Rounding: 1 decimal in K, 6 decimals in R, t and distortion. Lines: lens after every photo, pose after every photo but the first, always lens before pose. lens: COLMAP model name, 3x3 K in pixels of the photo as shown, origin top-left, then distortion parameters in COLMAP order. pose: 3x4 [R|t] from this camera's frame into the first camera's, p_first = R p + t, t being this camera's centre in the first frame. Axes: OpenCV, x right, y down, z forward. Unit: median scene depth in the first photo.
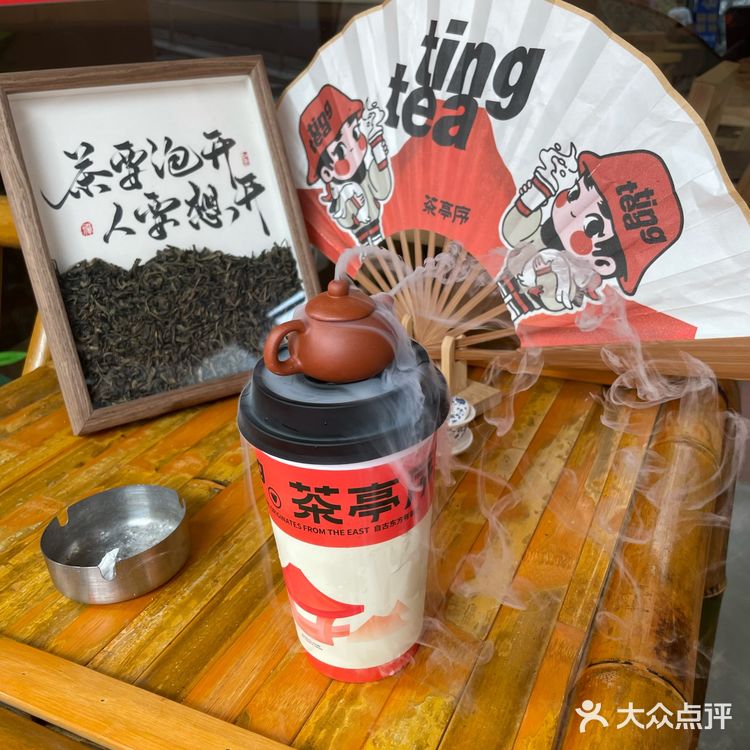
lens RADIAL K [[790.5, 0, 381.2], [0, 790.5, 373.3], [0, 0, 1]] dist [0.050355, 0.000000]
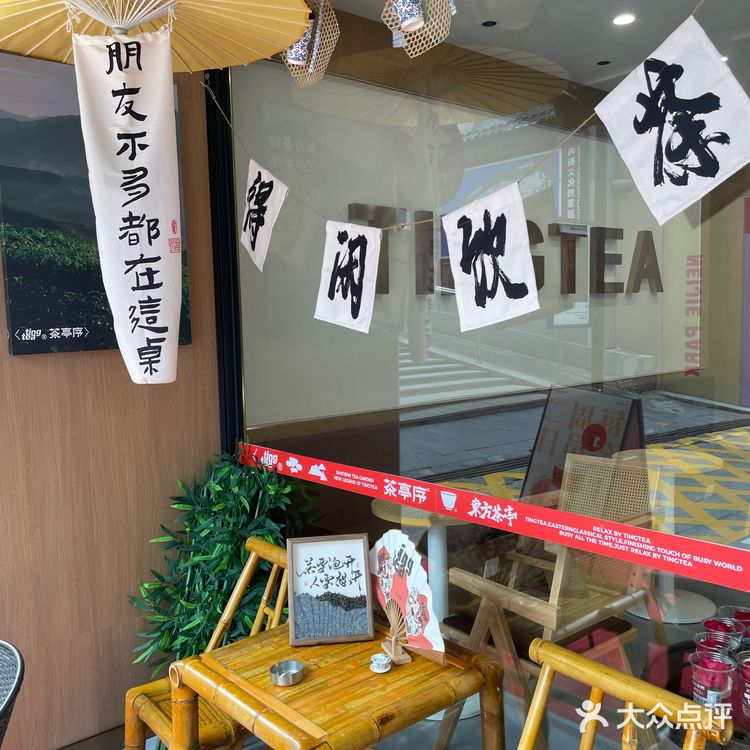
lens RADIAL K [[790.5, 0, 374.8], [0, 790.5, 376.3], [0, 0, 1]] dist [0.050355, 0.000000]
pose [[0.914463, 0.048810, -0.401716, 1.168578], [-0.168876, 0.948156, -0.269223, -0.150116], [0.367749, 0.314035, 0.875296, -2.052270]]
